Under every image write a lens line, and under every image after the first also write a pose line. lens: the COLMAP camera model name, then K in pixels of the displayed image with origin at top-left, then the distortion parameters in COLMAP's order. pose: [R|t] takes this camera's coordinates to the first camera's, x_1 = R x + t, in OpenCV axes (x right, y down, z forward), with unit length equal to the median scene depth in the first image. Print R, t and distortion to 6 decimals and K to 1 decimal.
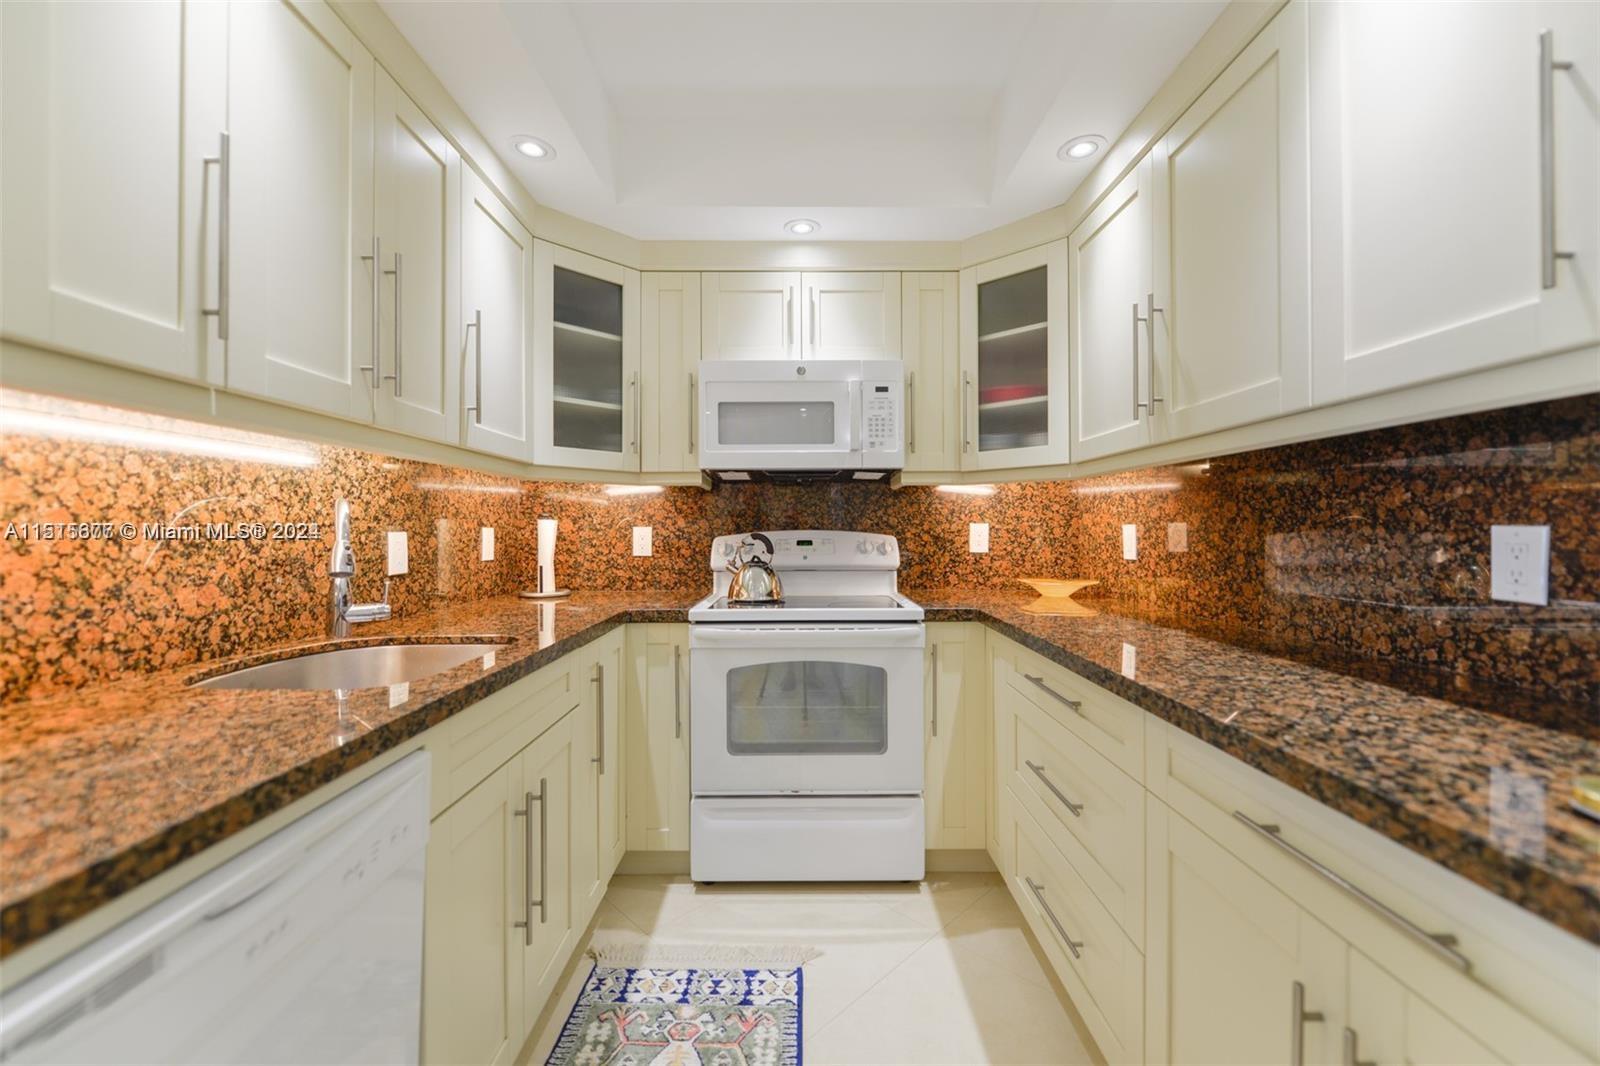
lens RADIAL K [[632.3, 0, 805.4], [0, 632.3, 530.5], [0, 0, 1]] dist [0.011095, -0.000626]
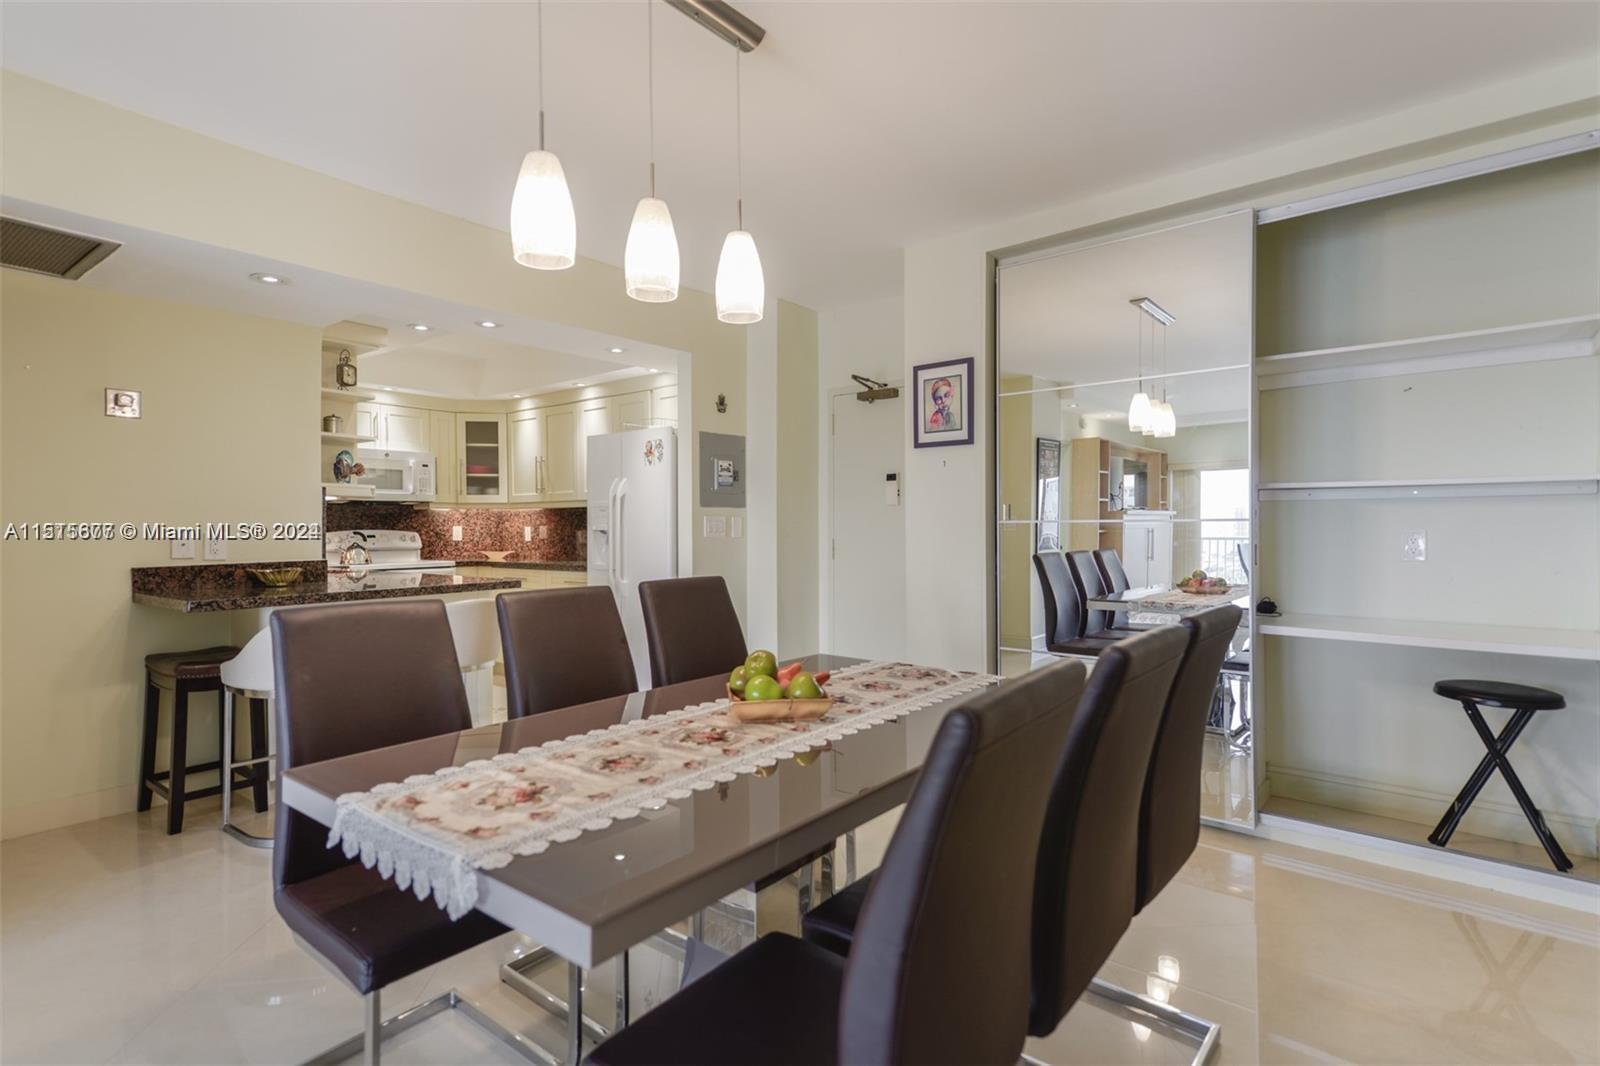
lens RADIAL K [[794.6, 0, 800.5], [0, 794.6, 529.0], [0, 0, 1]] dist [0.040051, 0.000893]
pose [[0.639032, -0.004275, 0.769168, -1.153575], [0.006522, 0.999979, 0.000140, 0.005826], [-0.769152, 0.004927, 0.639047, -1.730408]]
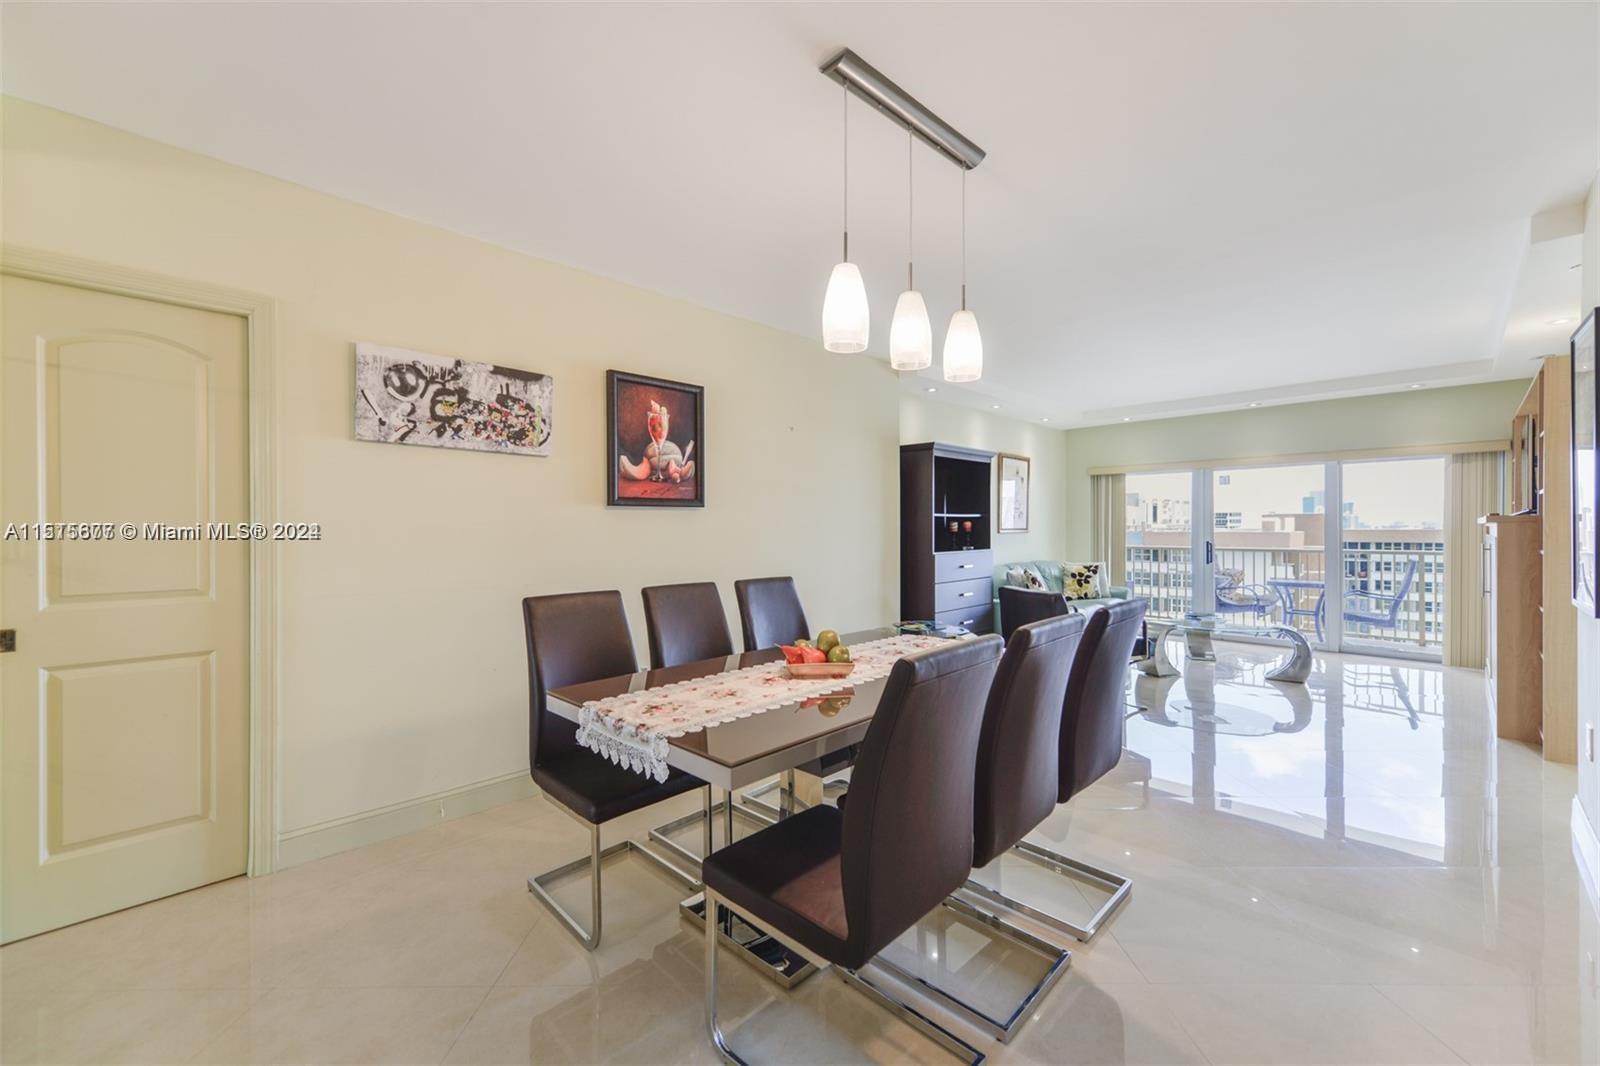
lens RADIAL K [[632.3, 0, 805.4], [0, 632.3, 530.5], [0, 0, 1]] dist [0.011095, -0.000626]
pose [[-0.713364, 0.009217, -0.700733, 0.069528], [0.002861, 0.999943, 0.010241, -0.029290], [0.700787, 0.005300, -0.713350, -0.596743]]
